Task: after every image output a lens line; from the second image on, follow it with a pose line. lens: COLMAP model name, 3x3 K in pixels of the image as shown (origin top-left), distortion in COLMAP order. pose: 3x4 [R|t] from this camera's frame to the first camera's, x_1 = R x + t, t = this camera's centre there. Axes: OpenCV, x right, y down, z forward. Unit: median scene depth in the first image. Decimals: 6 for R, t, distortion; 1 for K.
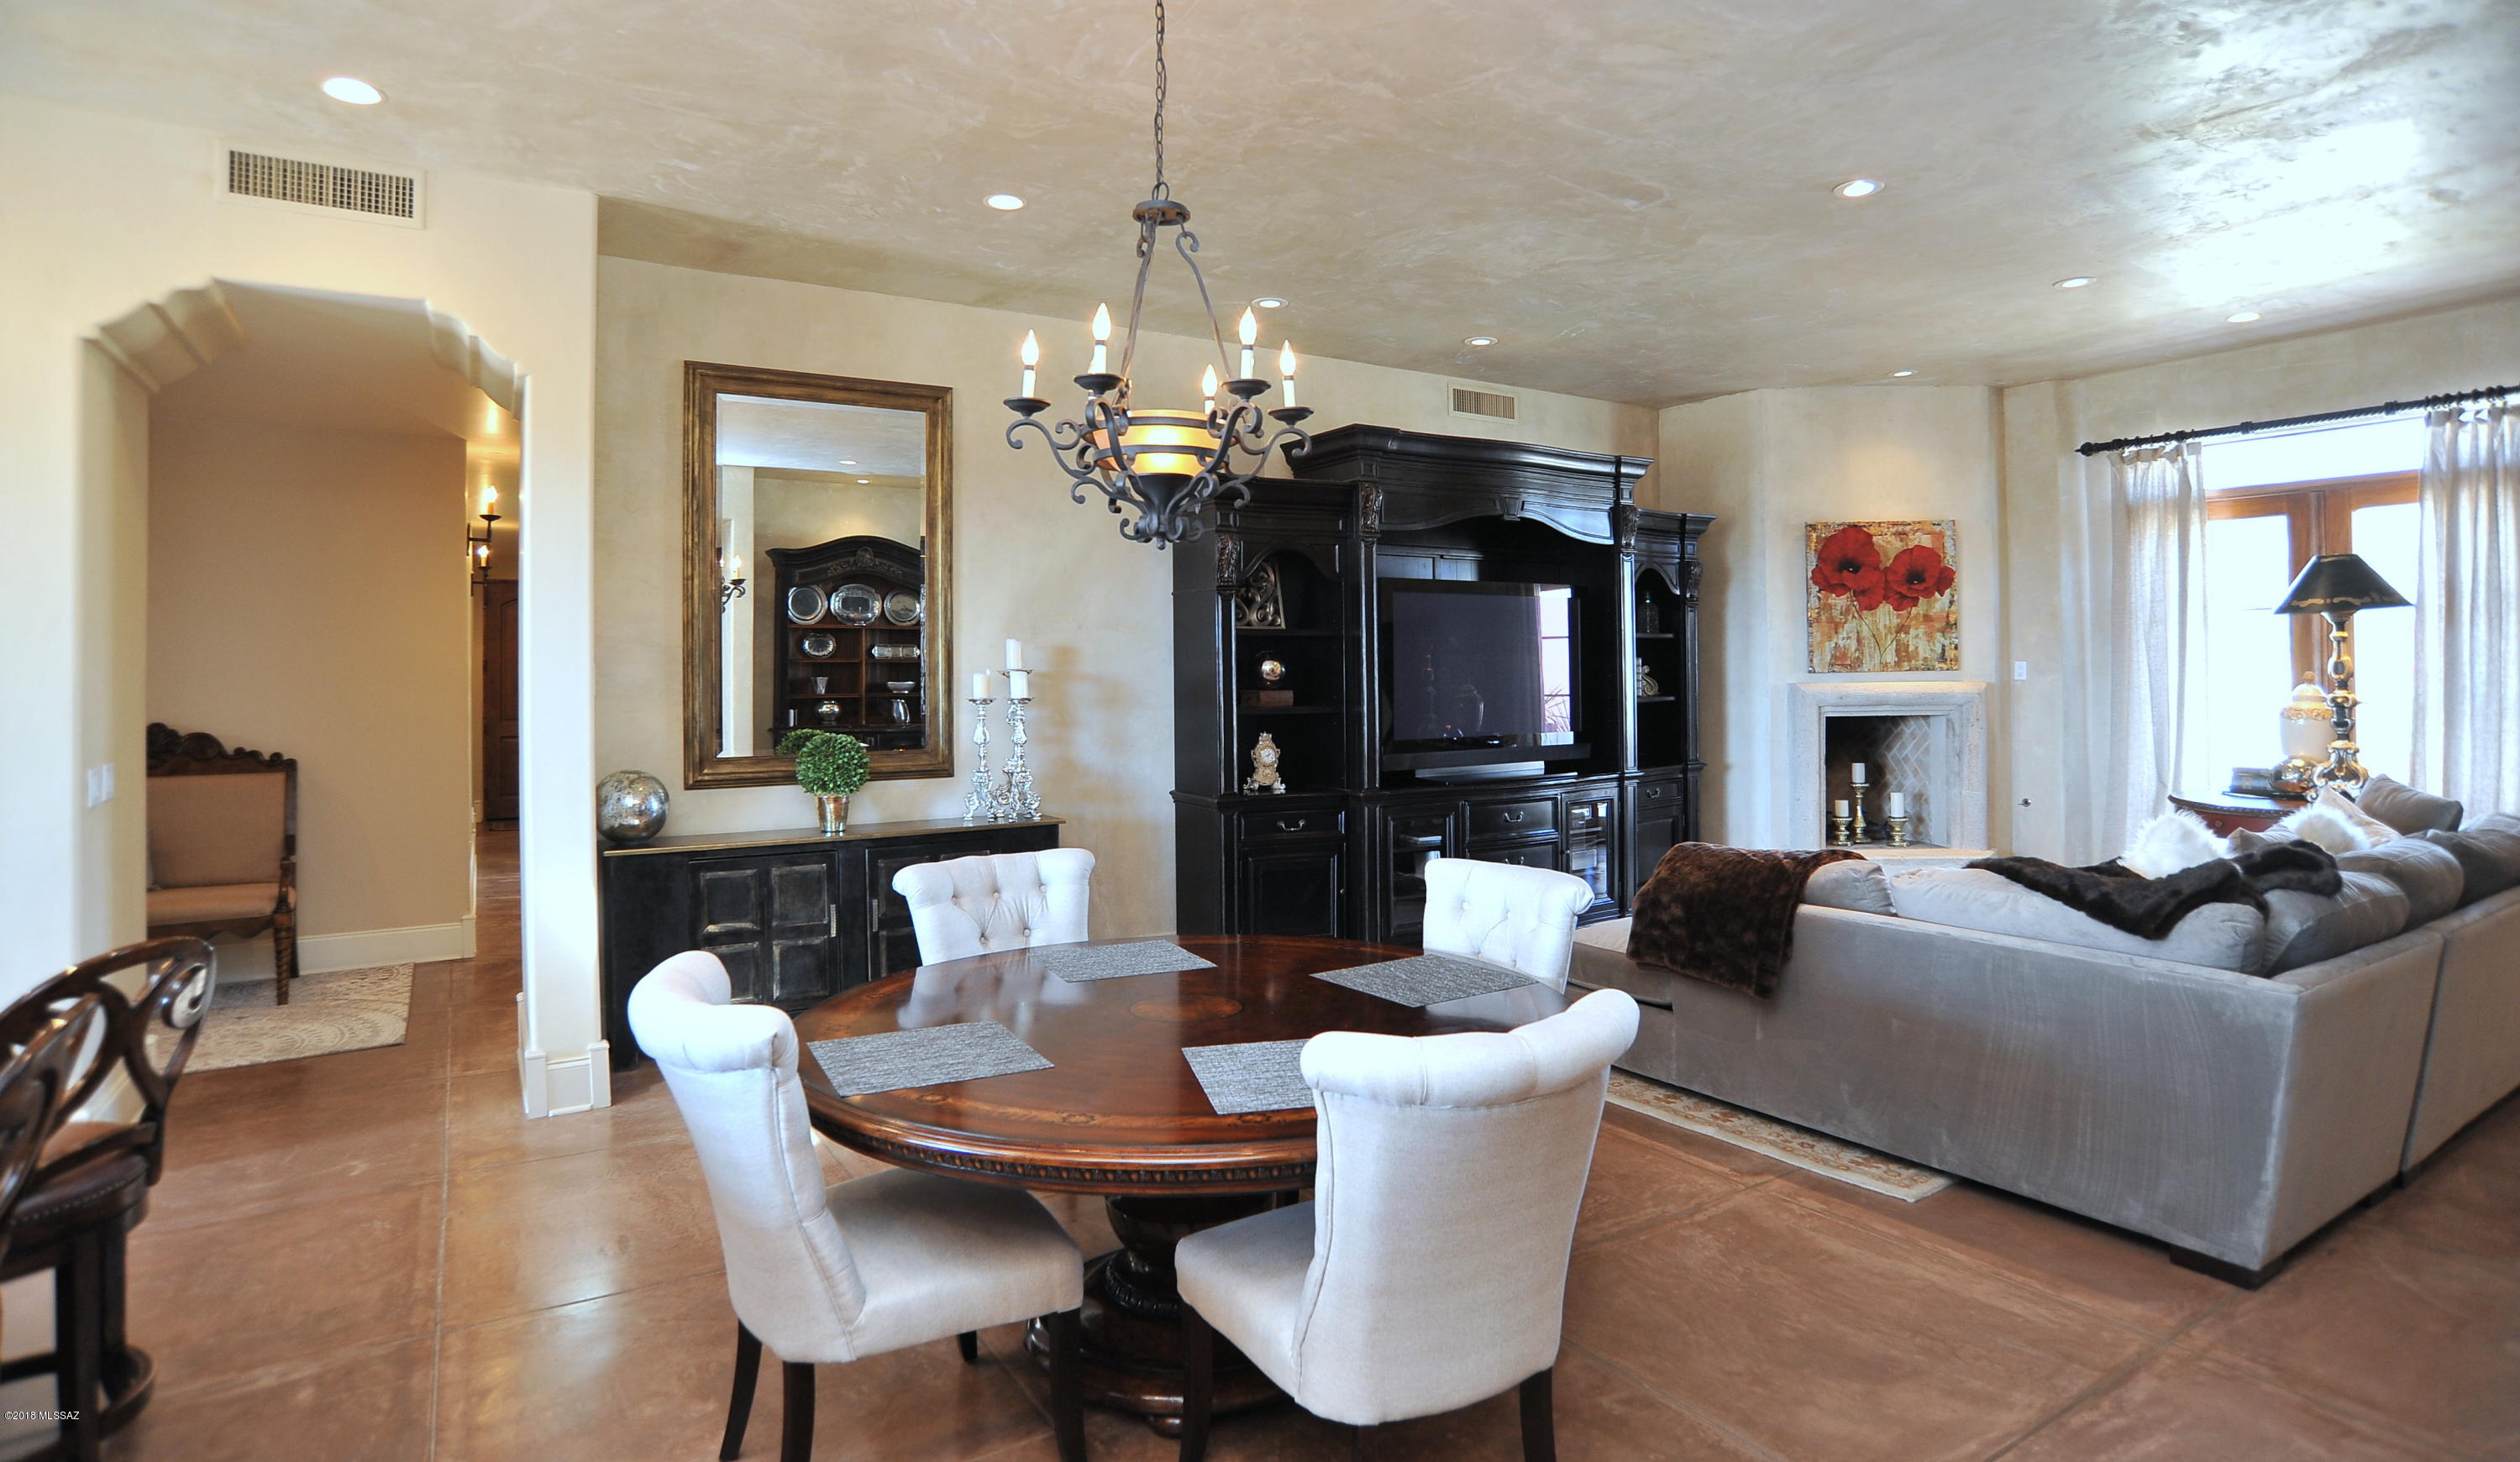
lens RADIAL K [[1298.3, 0, 1262.9], [0, 1298.3, 659.8], [0, 0, 1]] dist [-0.086910, 0.043343]
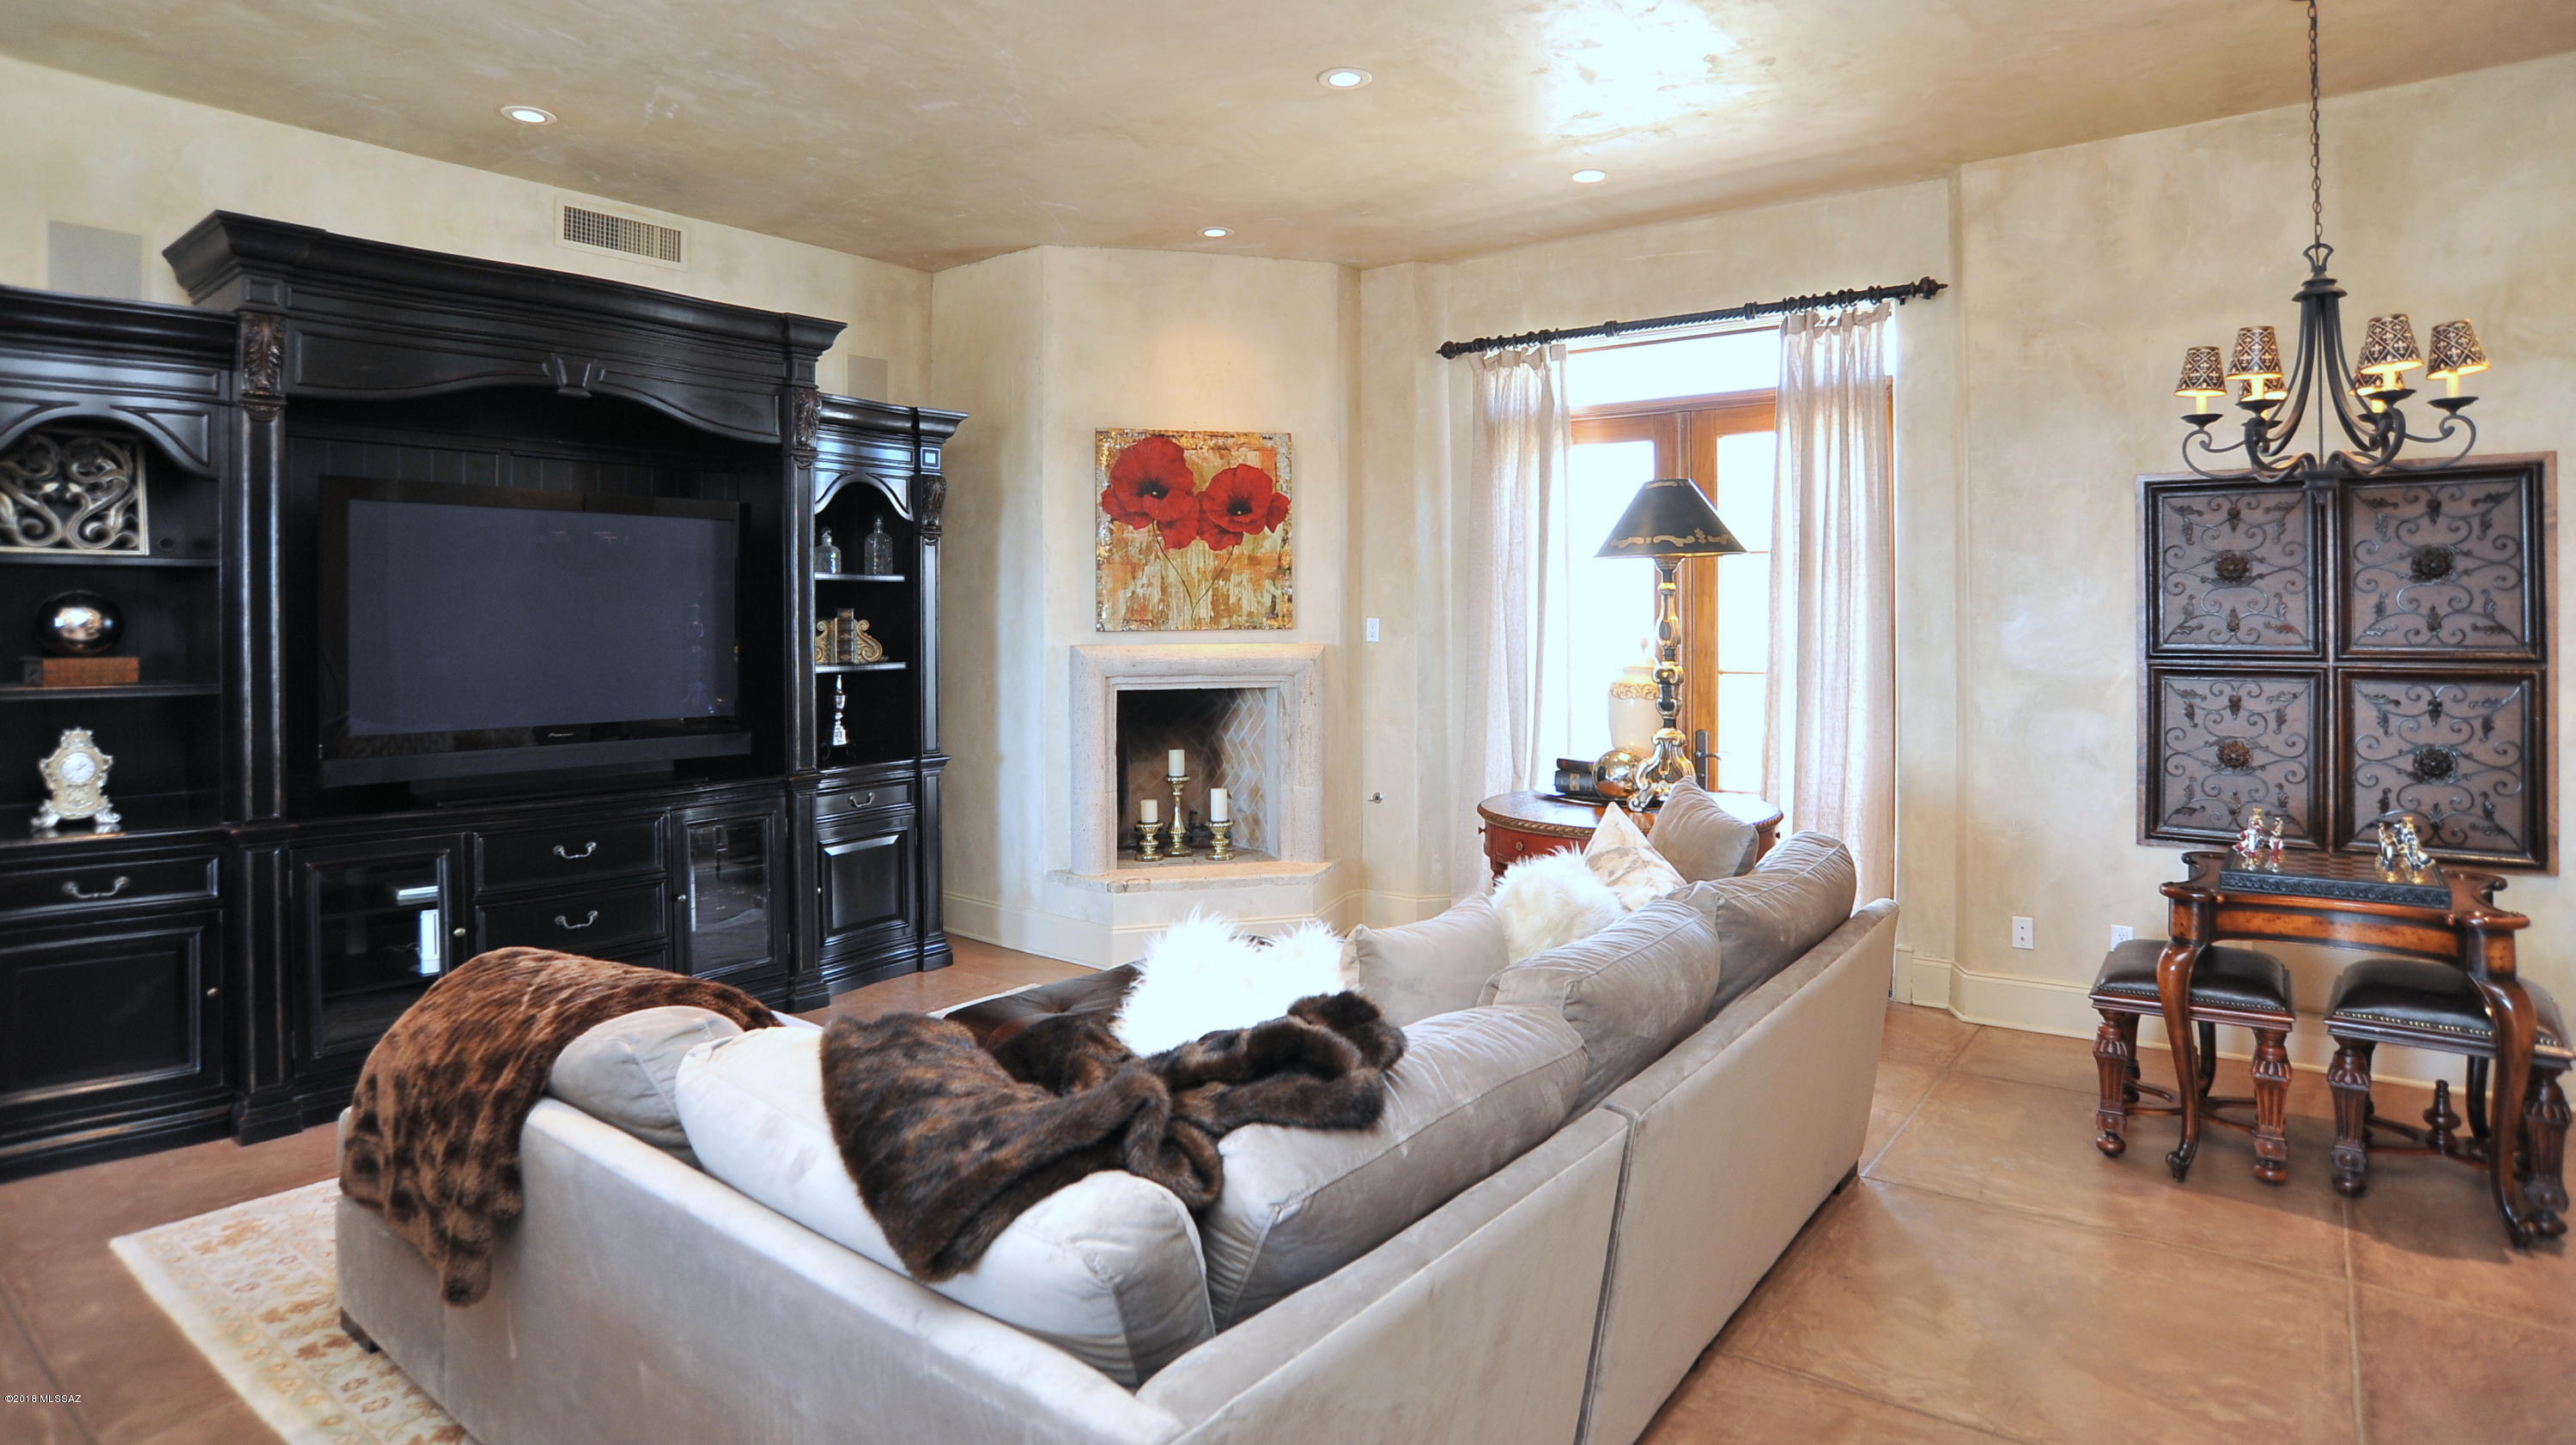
lens RADIAL K [[1378.4, 0, 1284.5], [0, 1378.4, 624.7], [0, 0, 1]] dist [-0.108224, 0.051852]
pose [[0.943478, 0.006423, 0.331373, 0.267341], [-0.009659, 0.999920, 0.008119, -0.001114], [-0.331294, -0.010861, 0.943465, 0.214709]]
